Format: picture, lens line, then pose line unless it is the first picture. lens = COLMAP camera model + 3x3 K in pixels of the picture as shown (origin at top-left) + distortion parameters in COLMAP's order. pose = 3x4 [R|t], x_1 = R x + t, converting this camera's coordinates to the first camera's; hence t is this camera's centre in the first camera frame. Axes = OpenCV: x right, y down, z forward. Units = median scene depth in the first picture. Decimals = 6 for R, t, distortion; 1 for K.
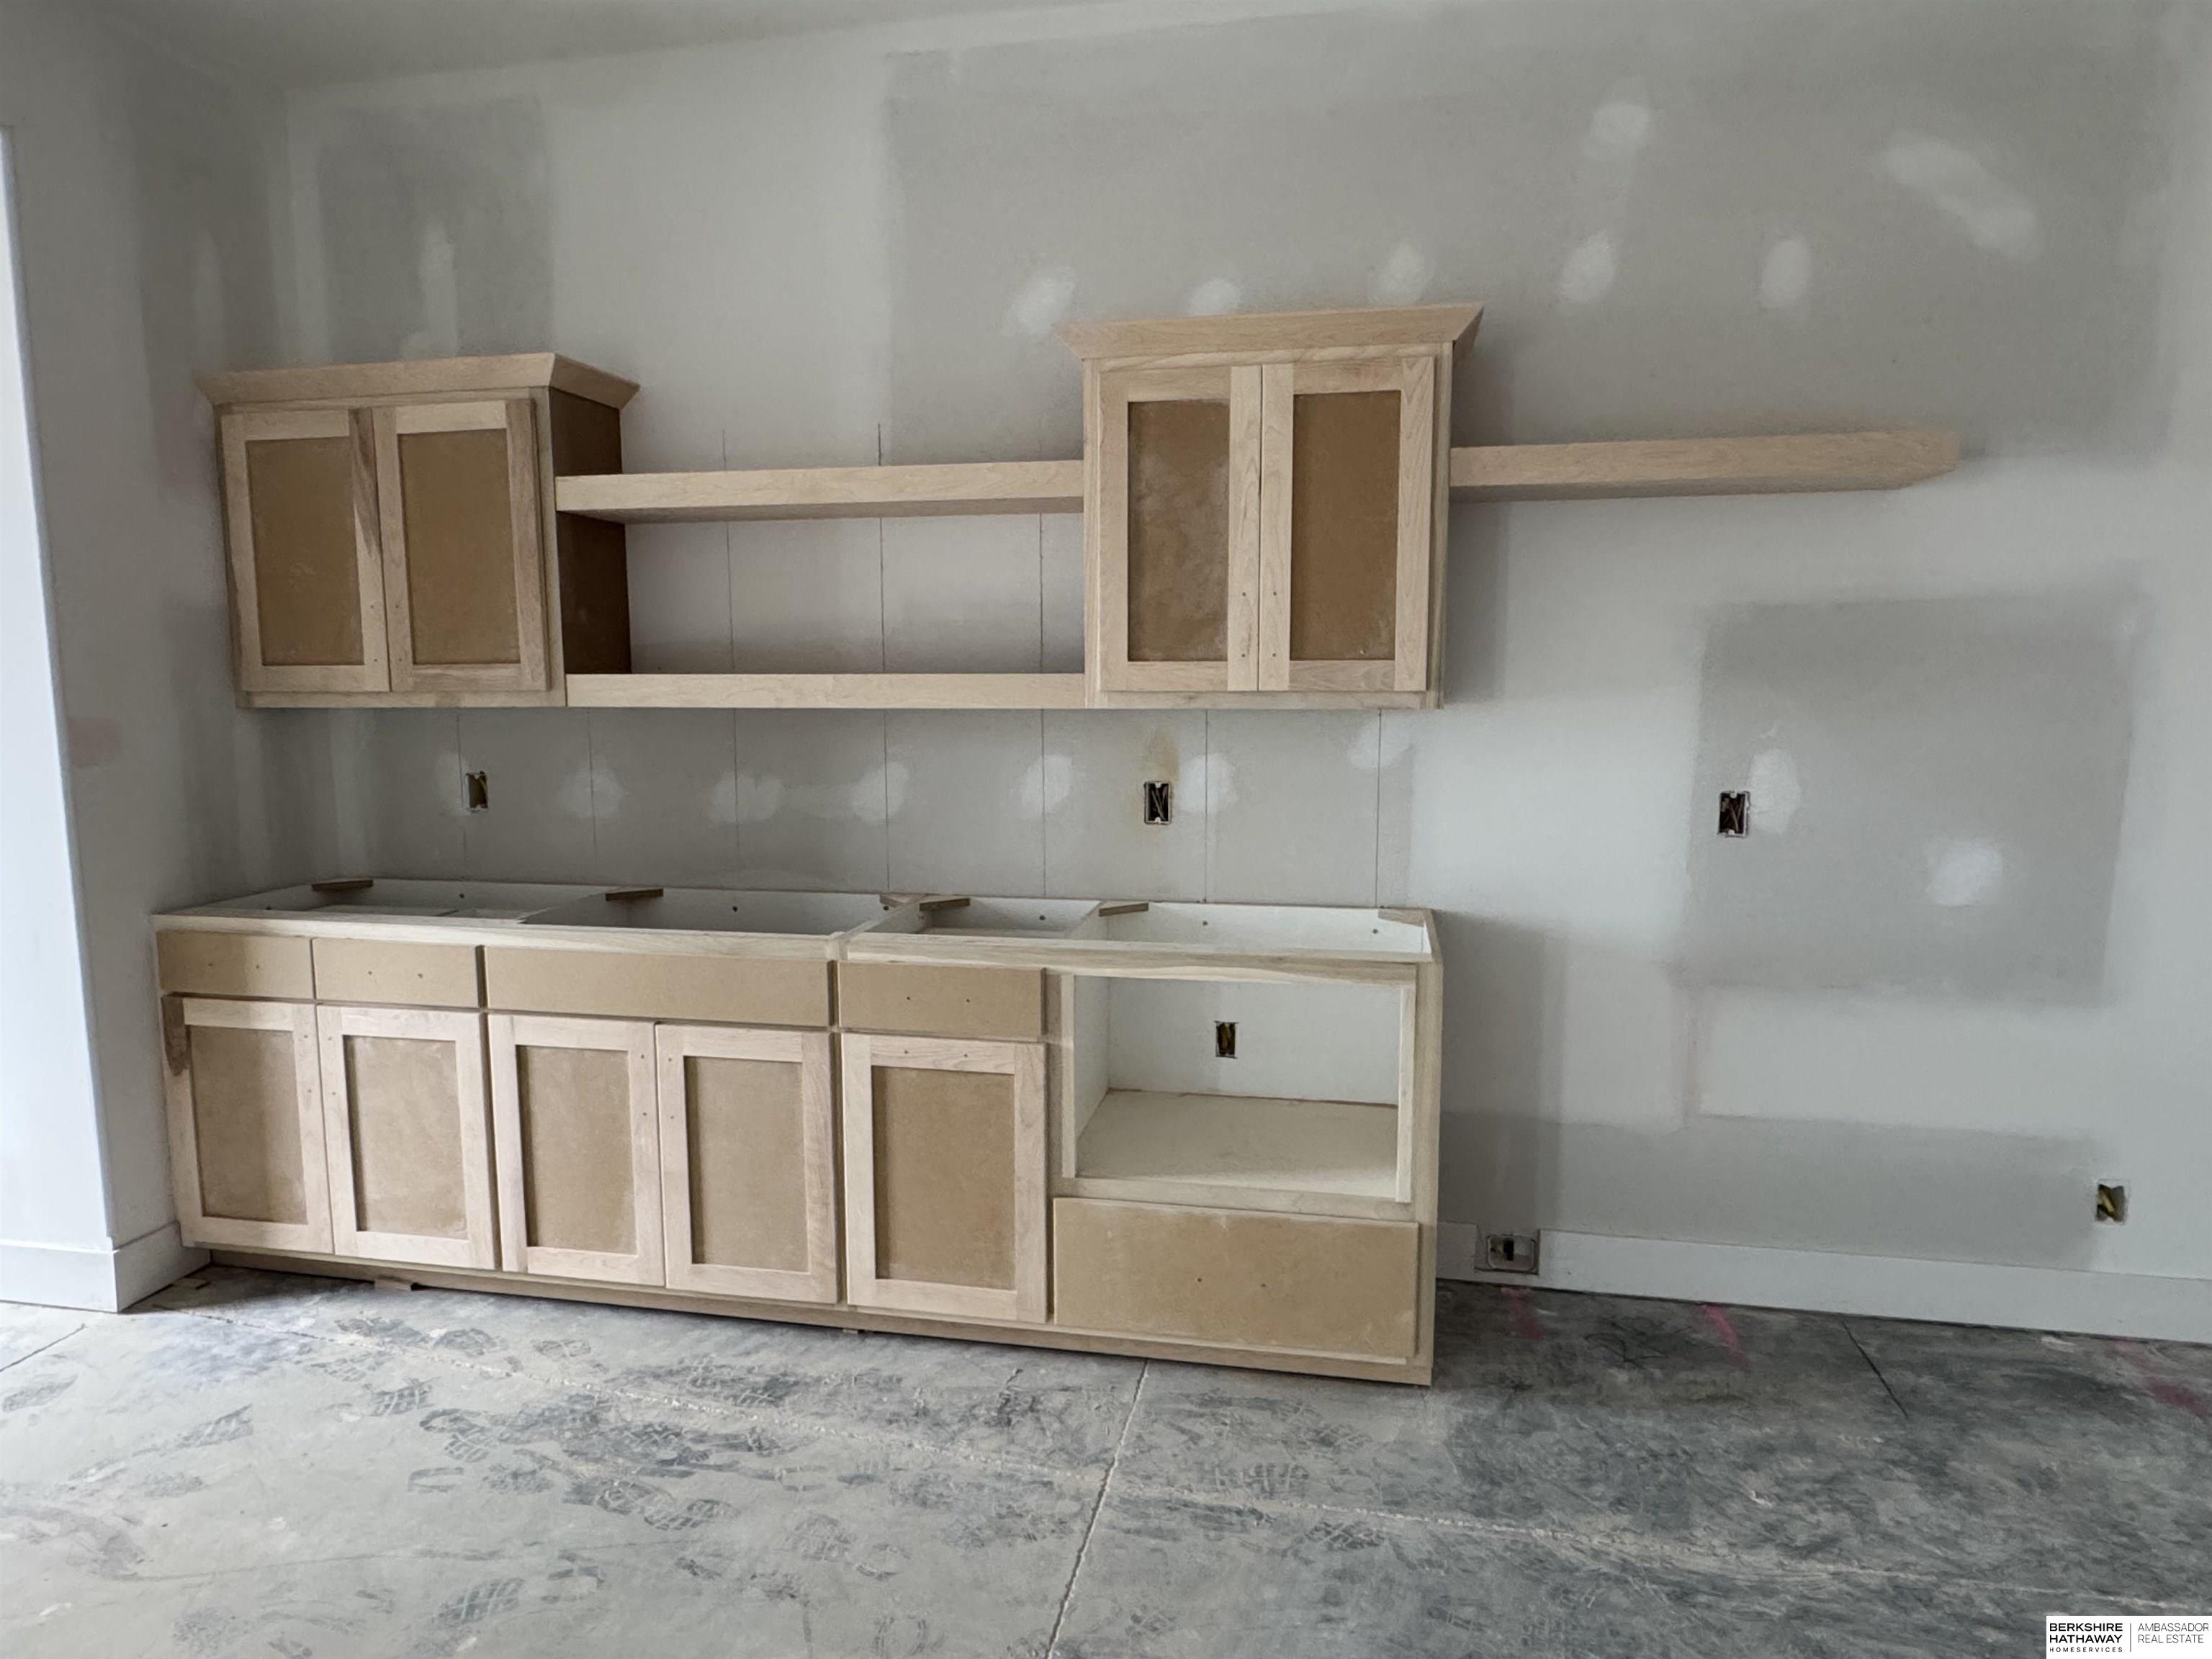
lens RADIAL K [[1344.9, 0, 1075.5], [0, 1344.9, 824.3], [0, 0, 1]] dist [-0.003341, -0.000465]
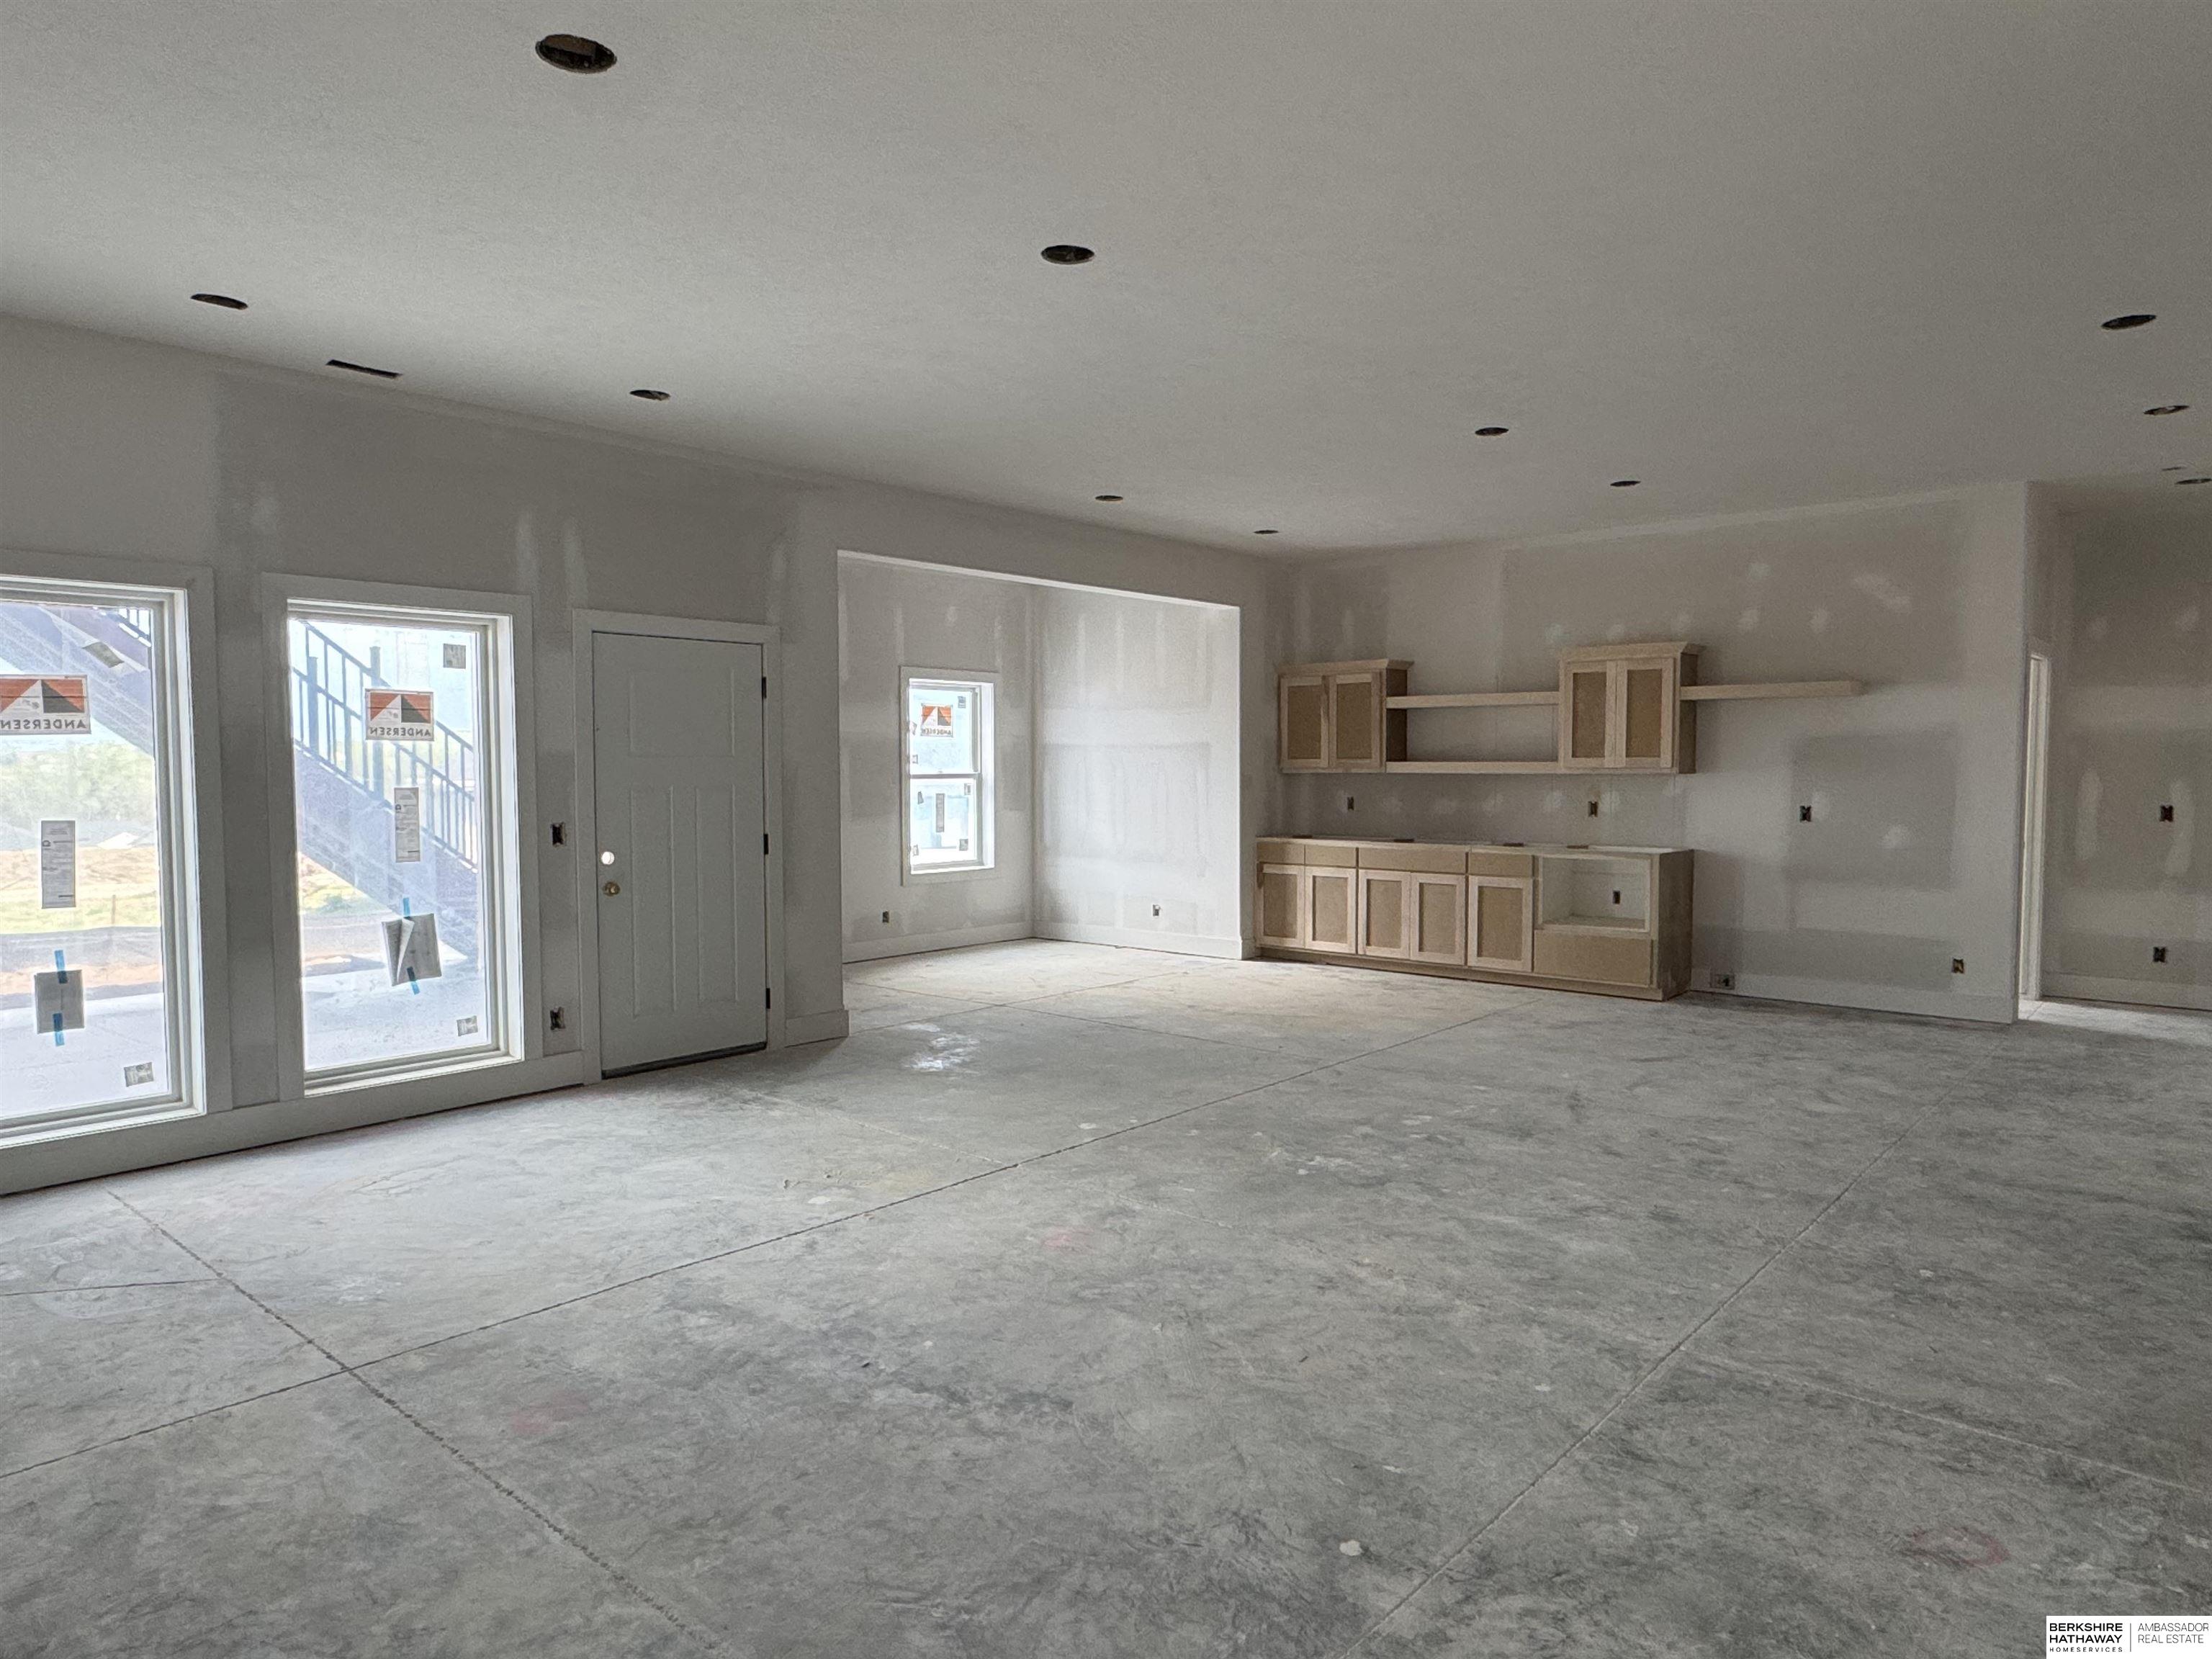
lens RADIAL K [[1344.9, 0, 1118.2], [0, 1344.9, 831.4], [0, 0, 1]] dist [-0.003341, -0.000465]
pose [[0.874185, 0.026706, -0.484858, 0.600229], [-0.057556, 0.997146, -0.048850, 0.241760], [0.482170, 0.070610, 0.873228, -2.048300]]
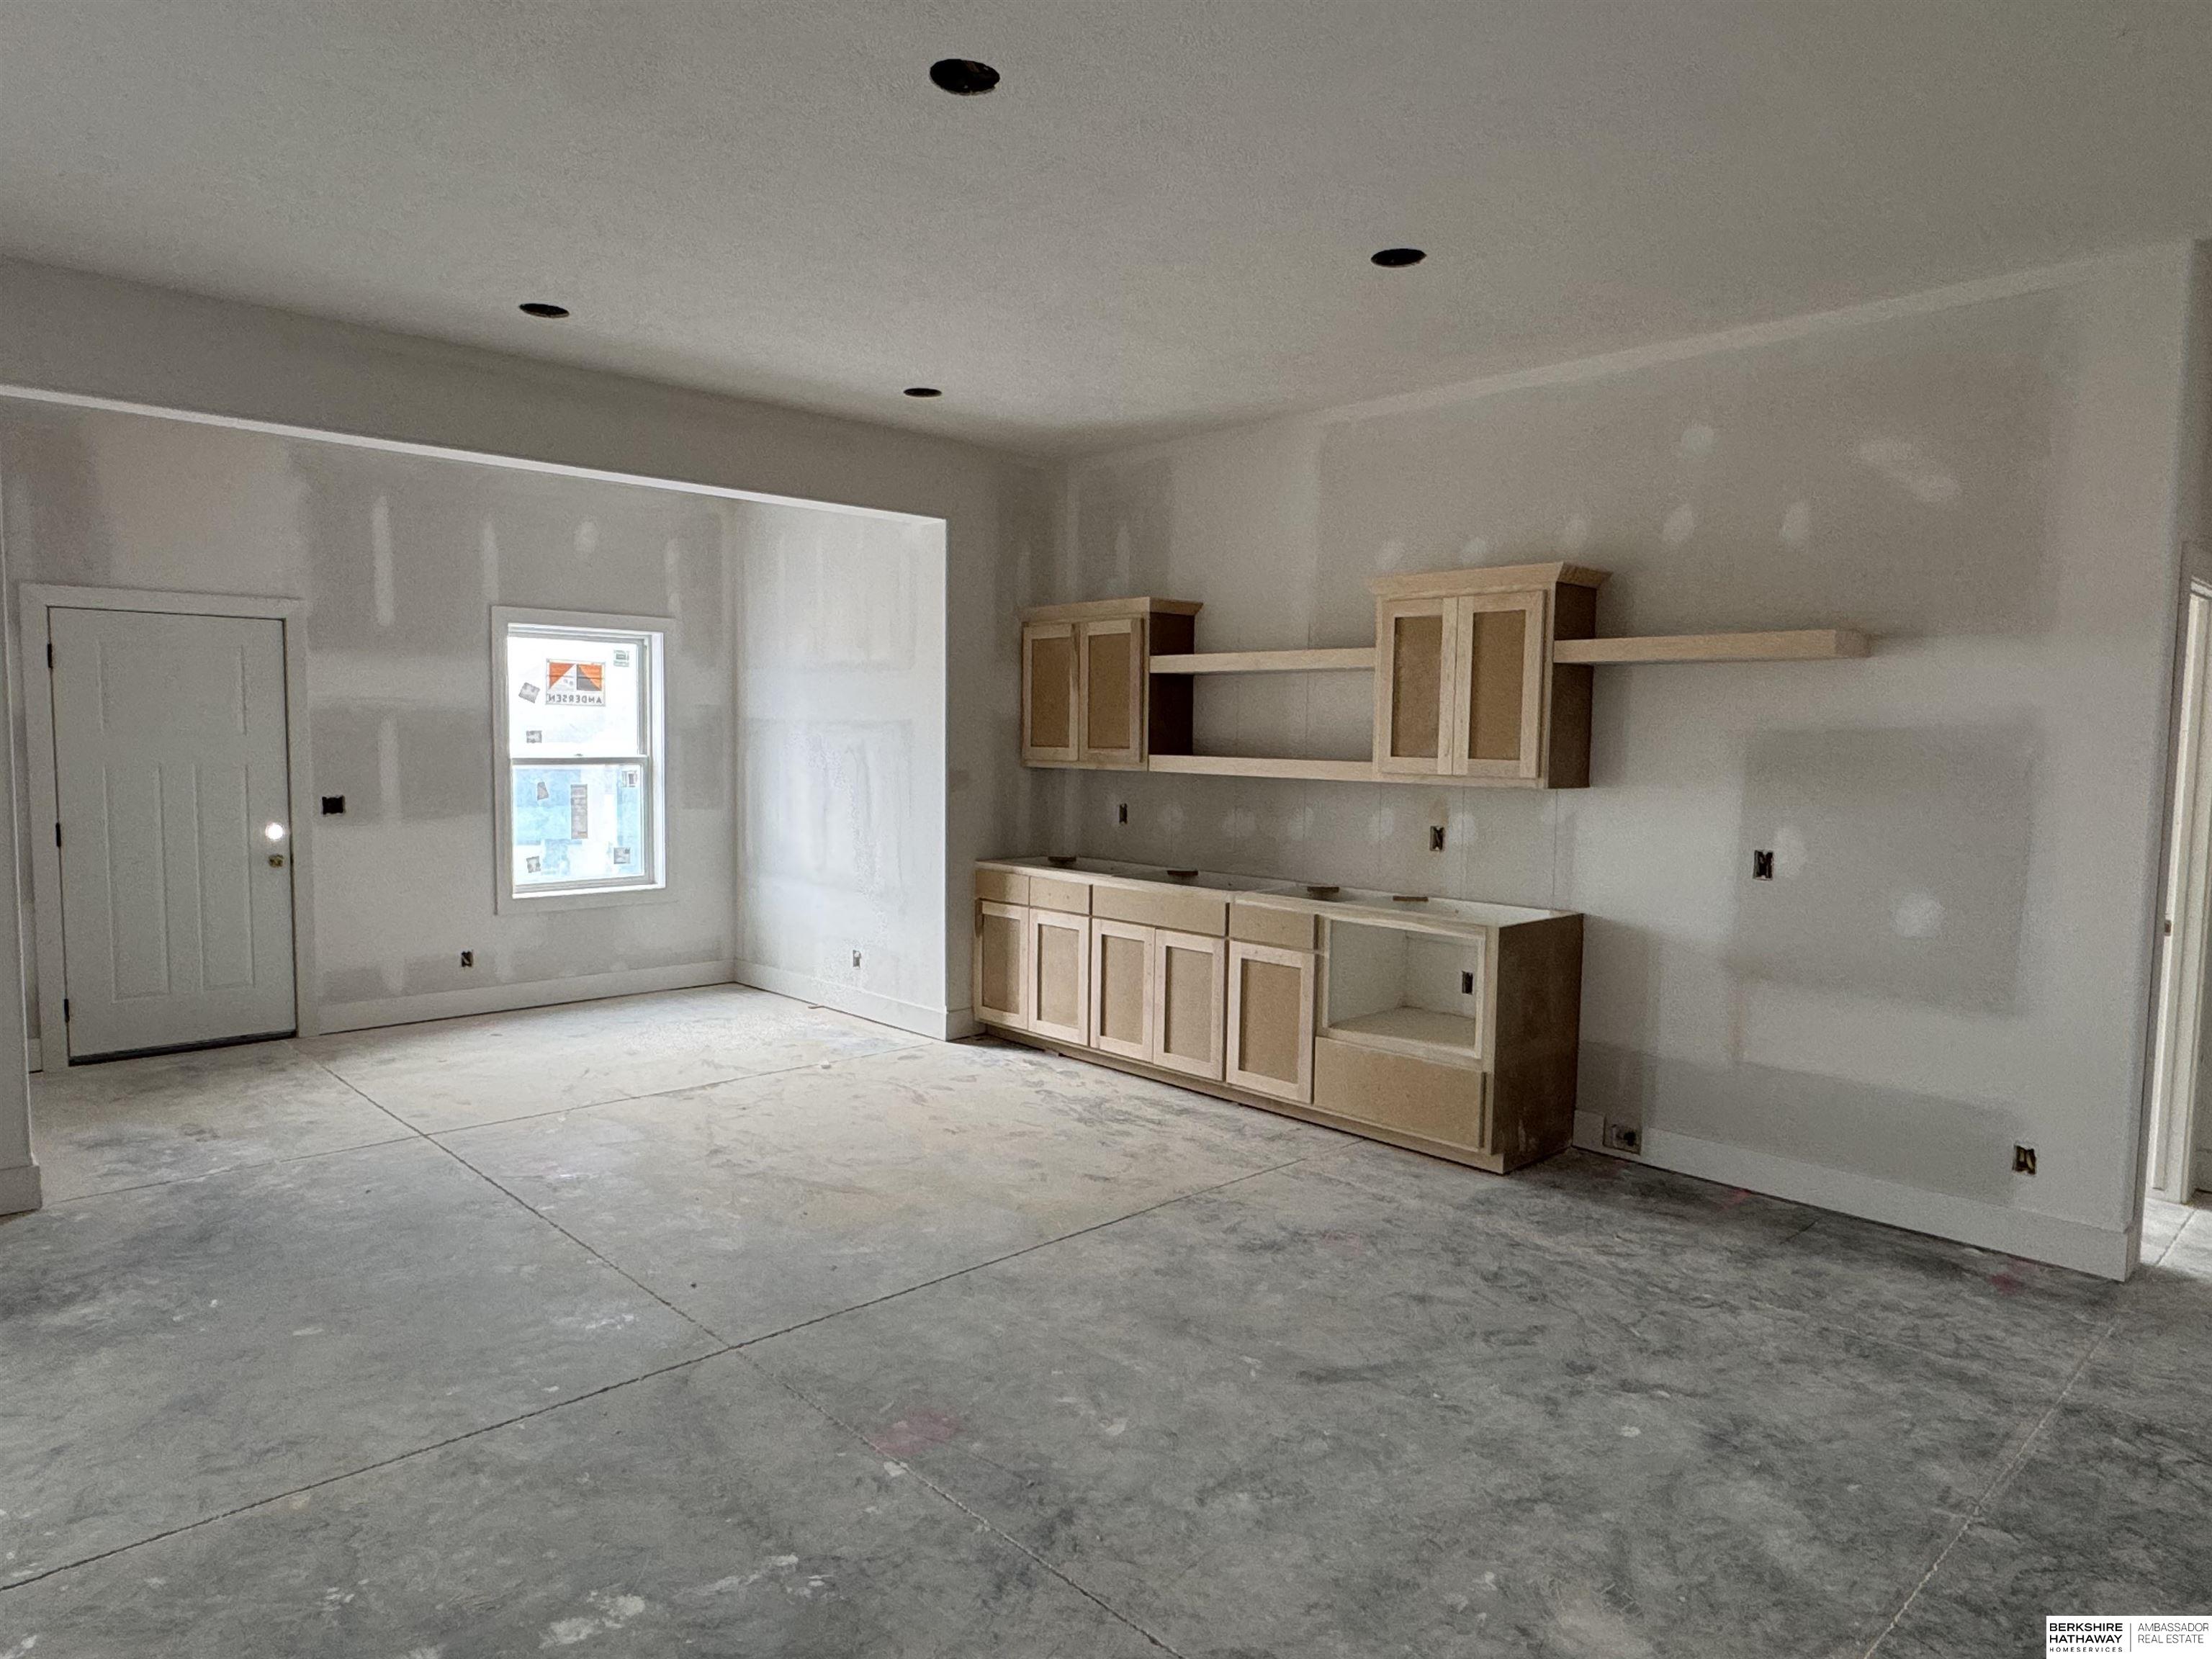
lens RADIAL K [[1344.9, 0, 1112.2], [0, 1344.9, 826.8], [0, 0, 1]] dist [-0.003341, -0.000465]
pose [[0.825249, 0.055704, -0.562015, 0.748128], [-0.083136, 0.996265, -0.023331, 0.047449], [0.558617, 0.065977, 0.826798, -0.706228]]
